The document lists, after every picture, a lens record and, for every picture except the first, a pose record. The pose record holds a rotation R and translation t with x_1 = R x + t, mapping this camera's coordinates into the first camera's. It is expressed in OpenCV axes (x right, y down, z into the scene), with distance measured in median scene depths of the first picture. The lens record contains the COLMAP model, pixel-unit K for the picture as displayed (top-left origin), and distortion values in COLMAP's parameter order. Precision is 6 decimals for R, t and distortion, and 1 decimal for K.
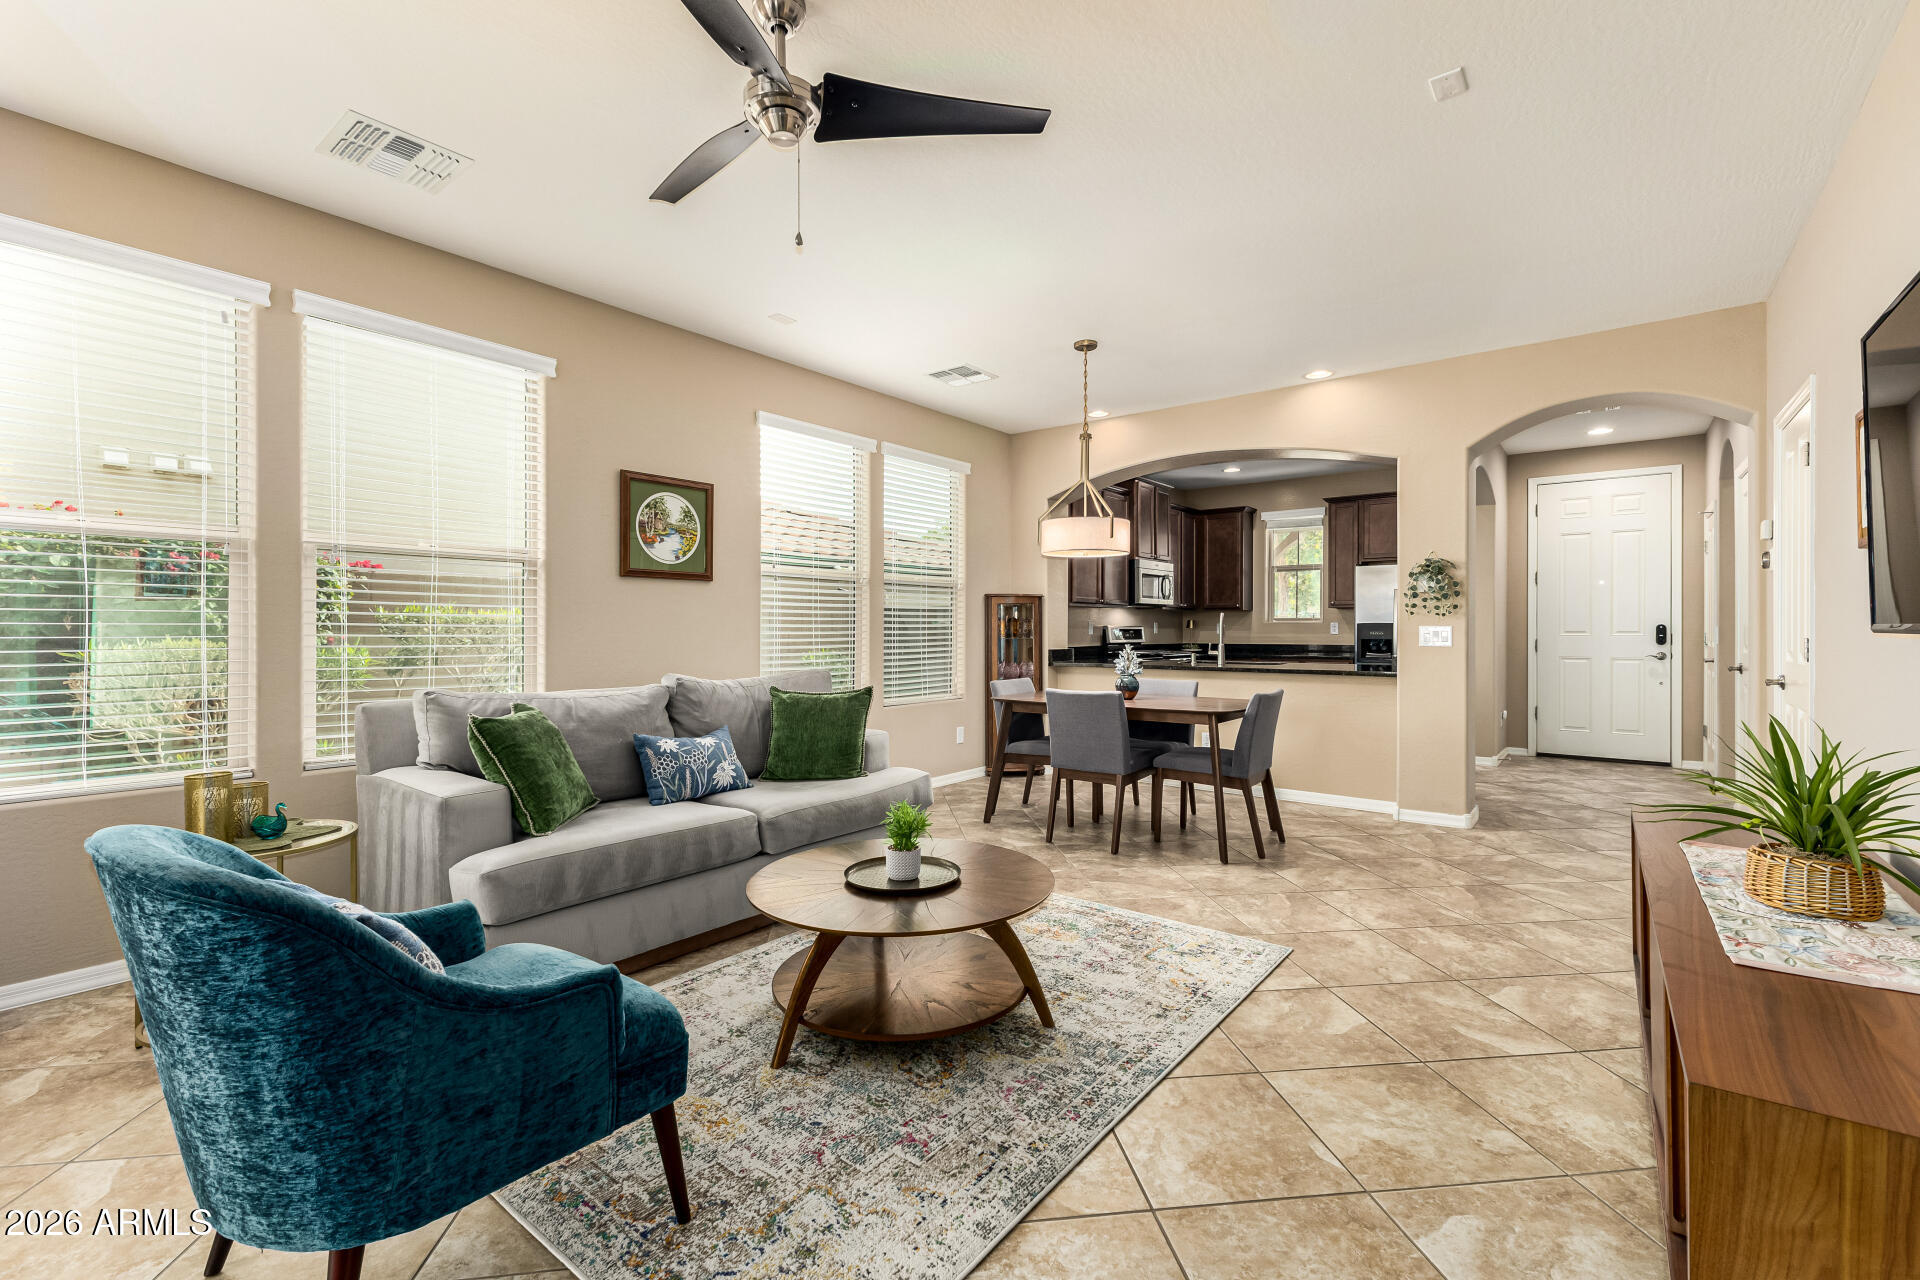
lens RADIAL K [[831.2, 0, 961.1], [0, 831.2, 626.8], [0, 0, 1]] dist [0.000392, 0.001148]
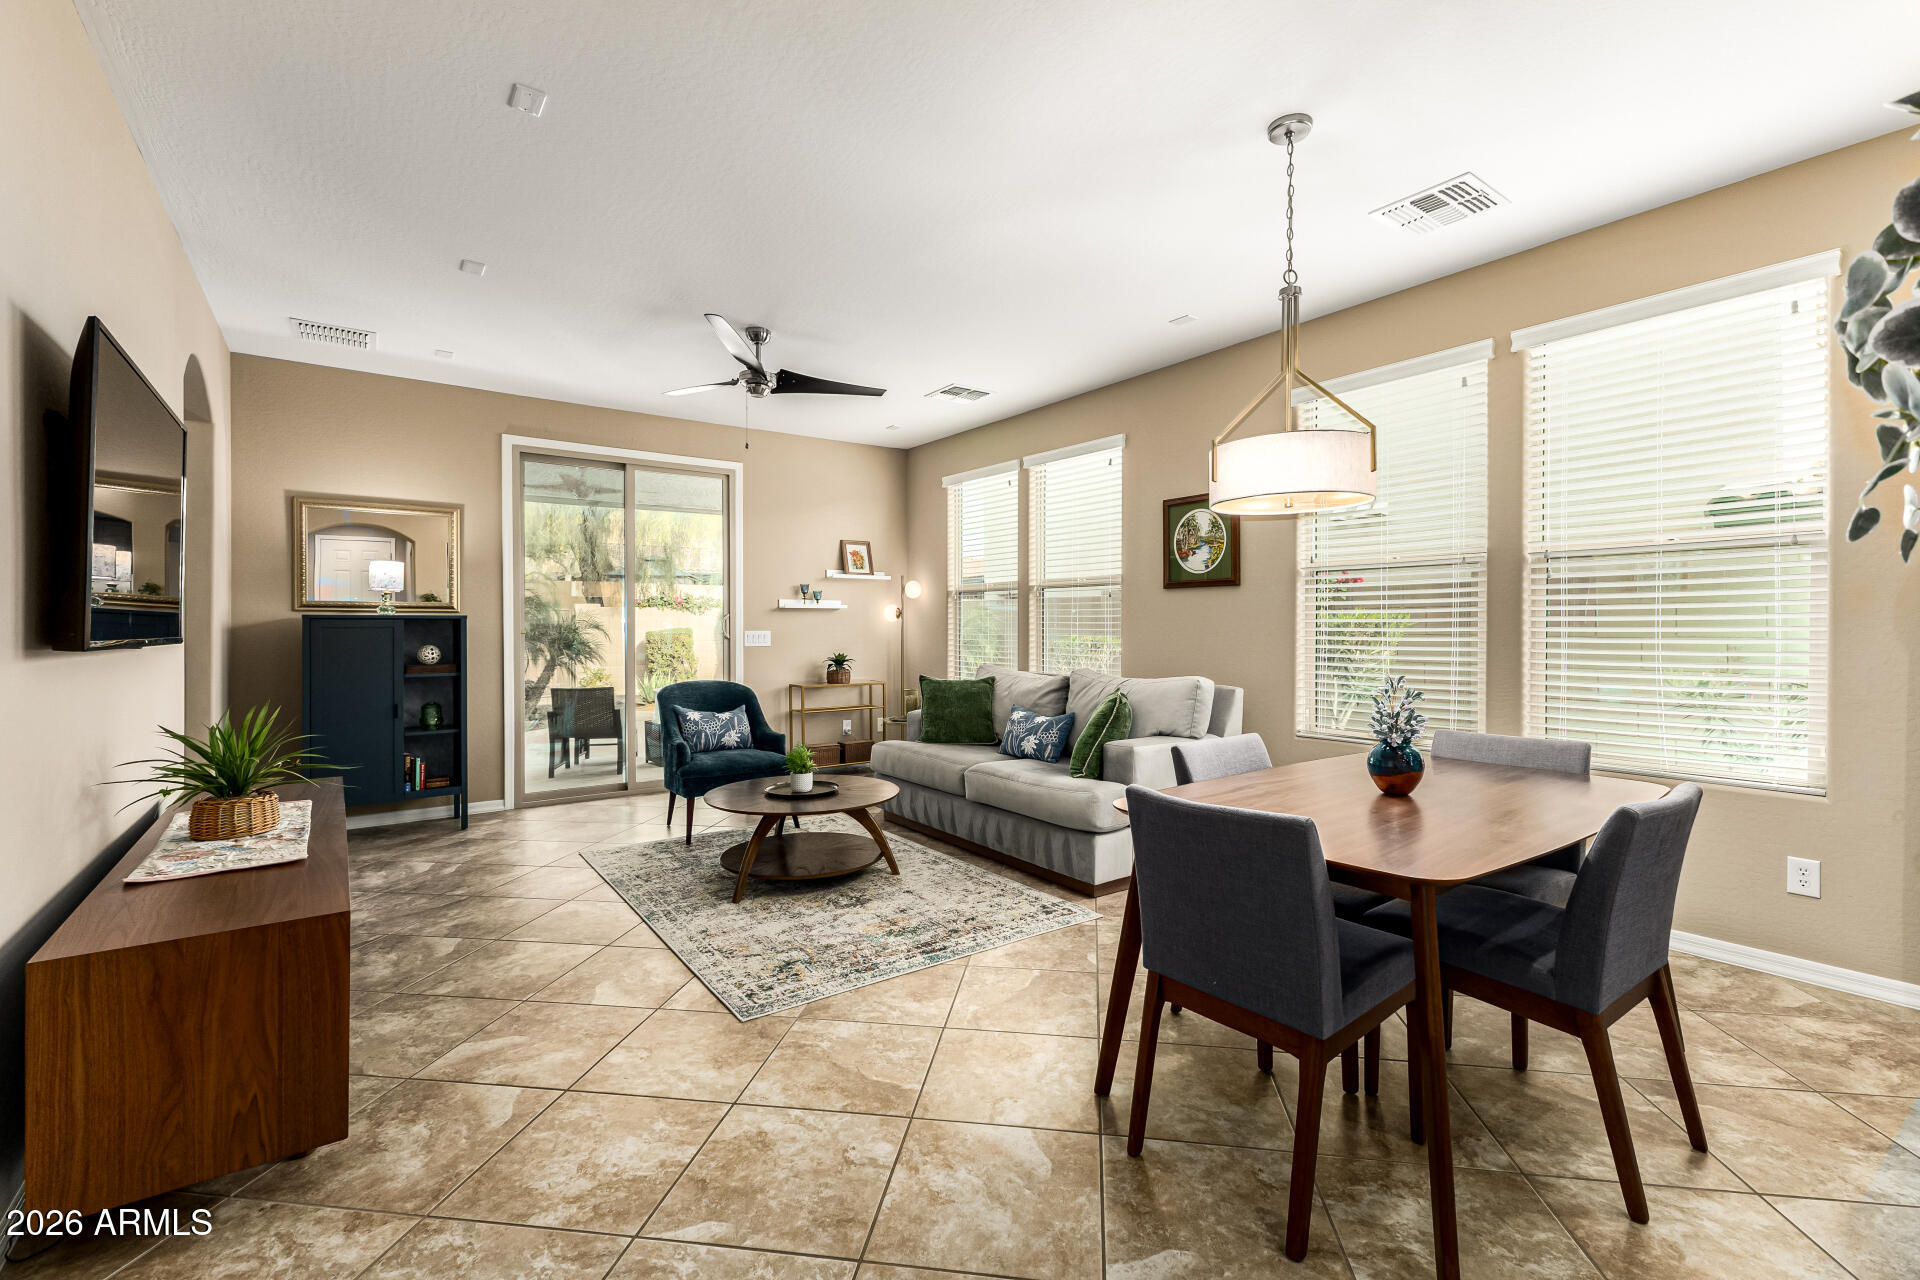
lens RADIAL K [[831.2, 0, 960.5], [0, 831.2, 638.9], [0, 0, 1]] dist [0.000392, 0.001148]
pose [[-0.274446, 0.014719, -0.961490, 1.178038], [0.002236, 0.999890, 0.014668, -0.009887], [0.961600, 0.001876, -0.274448, 1.490806]]
